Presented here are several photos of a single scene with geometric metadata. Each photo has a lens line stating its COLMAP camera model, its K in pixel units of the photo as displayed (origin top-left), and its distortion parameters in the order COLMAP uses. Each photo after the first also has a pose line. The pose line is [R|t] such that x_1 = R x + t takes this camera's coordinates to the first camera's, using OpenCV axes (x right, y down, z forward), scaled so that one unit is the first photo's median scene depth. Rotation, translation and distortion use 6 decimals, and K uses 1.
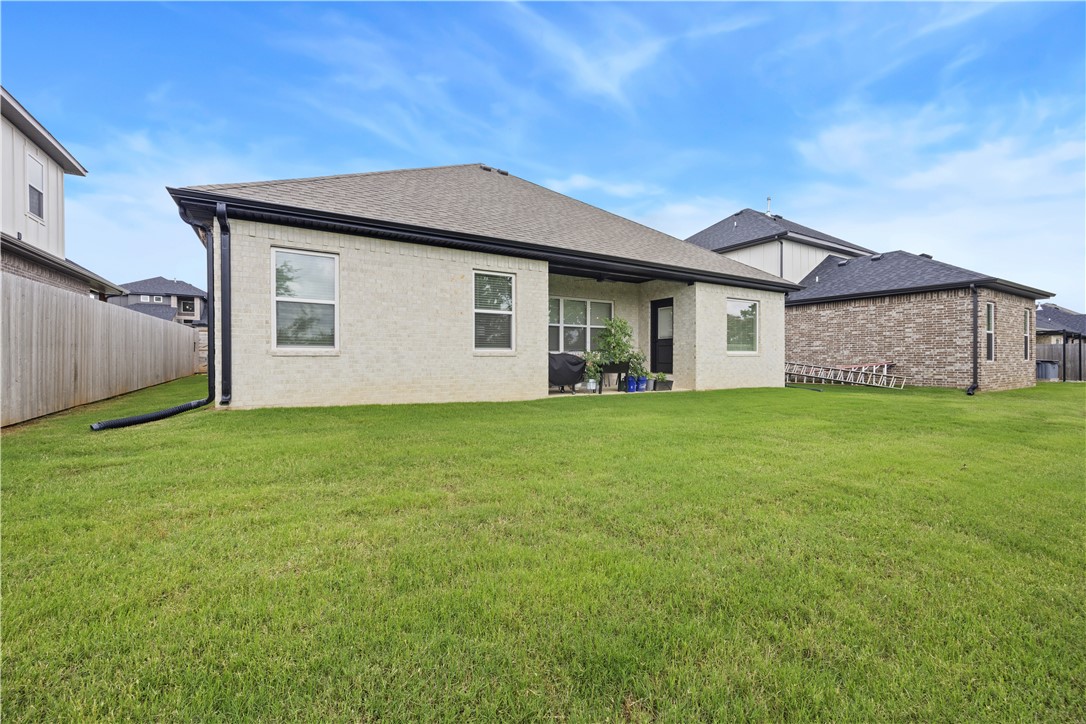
lens RADIAL K [[433.3, 0, 536.9], [0, 433.3, 362.1], [0, 0, 1]] dist [0.005715, 0.000200]
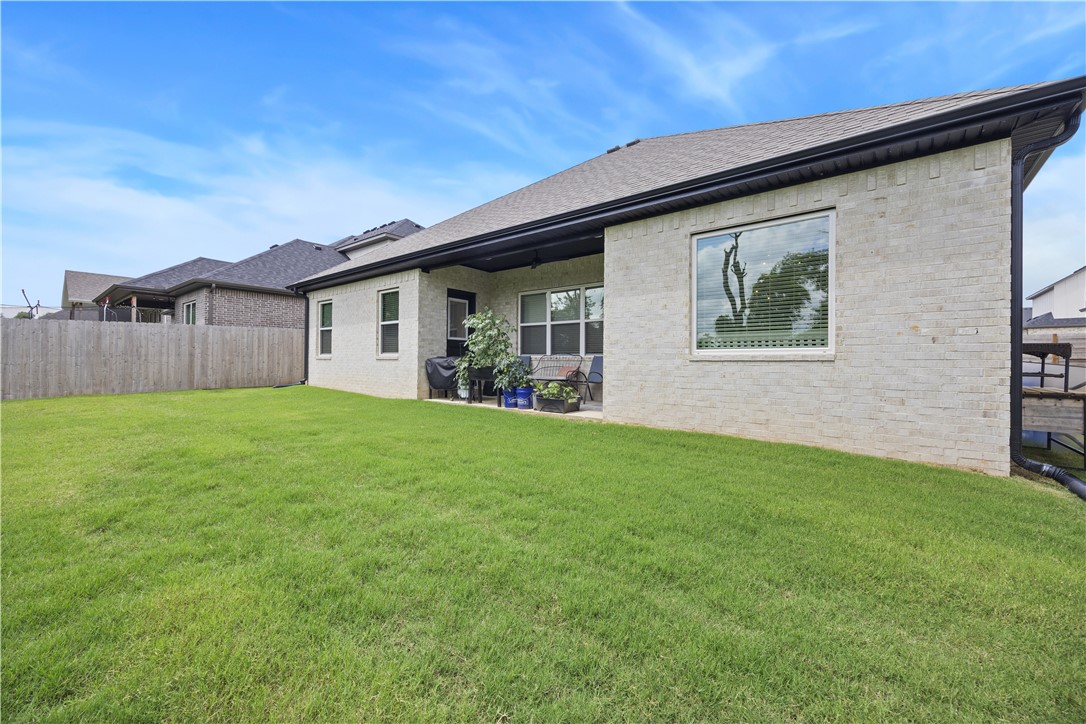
lens RADIAL K [[433.3, 0, 541.9], [0, 433.3, 364.9], [0, 0, 1]] dist [0.005715, 0.000200]
pose [[0.340944, 0.007840, -0.940051, 0.914677], [-0.018743, 0.999823, 0.001541, -0.007011], [0.939897, 0.017094, 0.341031, 0.772530]]
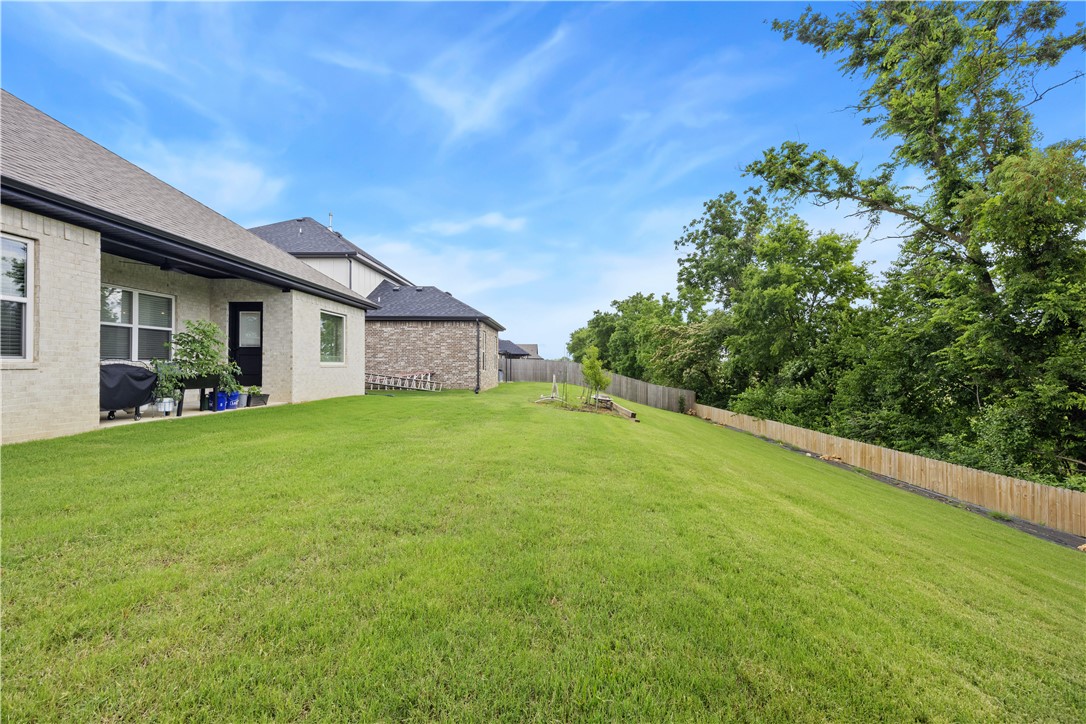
lens RADIAL K [[433.3, 0, 544.2], [0, 433.3, 366.2], [0, 0, 1]] dist [0.005715, 0.000200]
pose [[0.535369, 0.003817, 0.844610, -0.152516], [0.001363, 0.999985, -0.005383, -0.010796], [-0.844617, 0.004034, 0.535355, 0.020011]]
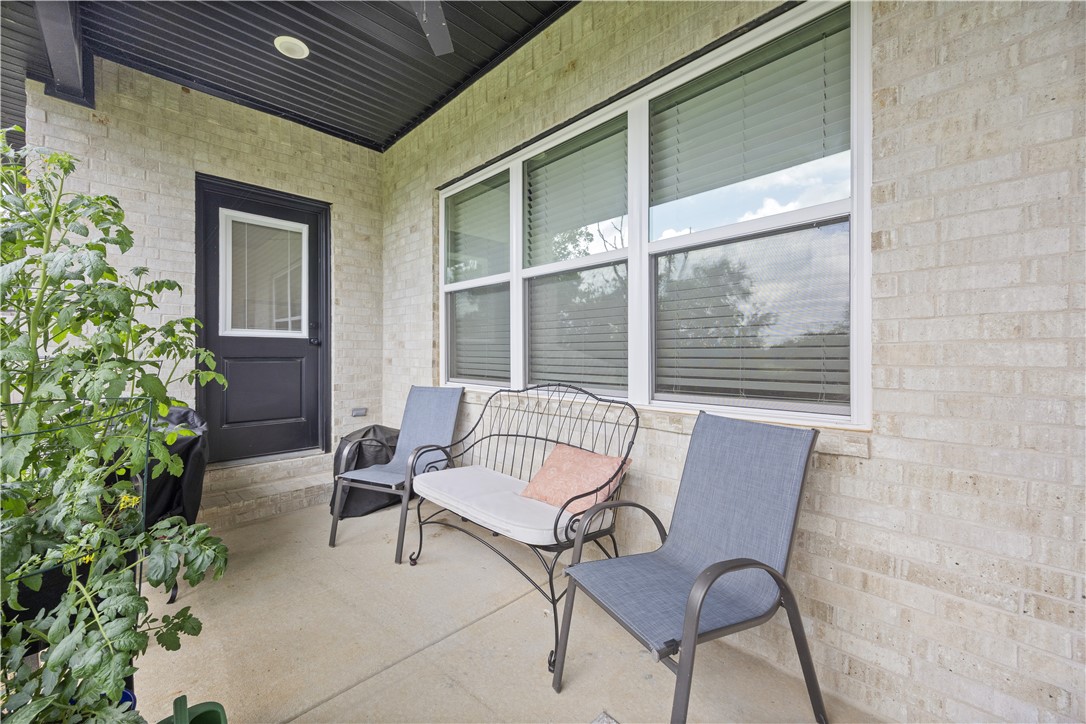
lens RADIAL K [[433.3, 0, 540.3], [0, 433.3, 352.8], [0, 0, 1]] dist [0.005715, 0.000200]
pose [[0.222223, -0.002766, -0.974992, 0.317170], [-0.009687, 0.999940, -0.005044, -0.045598], [0.974948, 0.010566, 0.222183, 1.052371]]
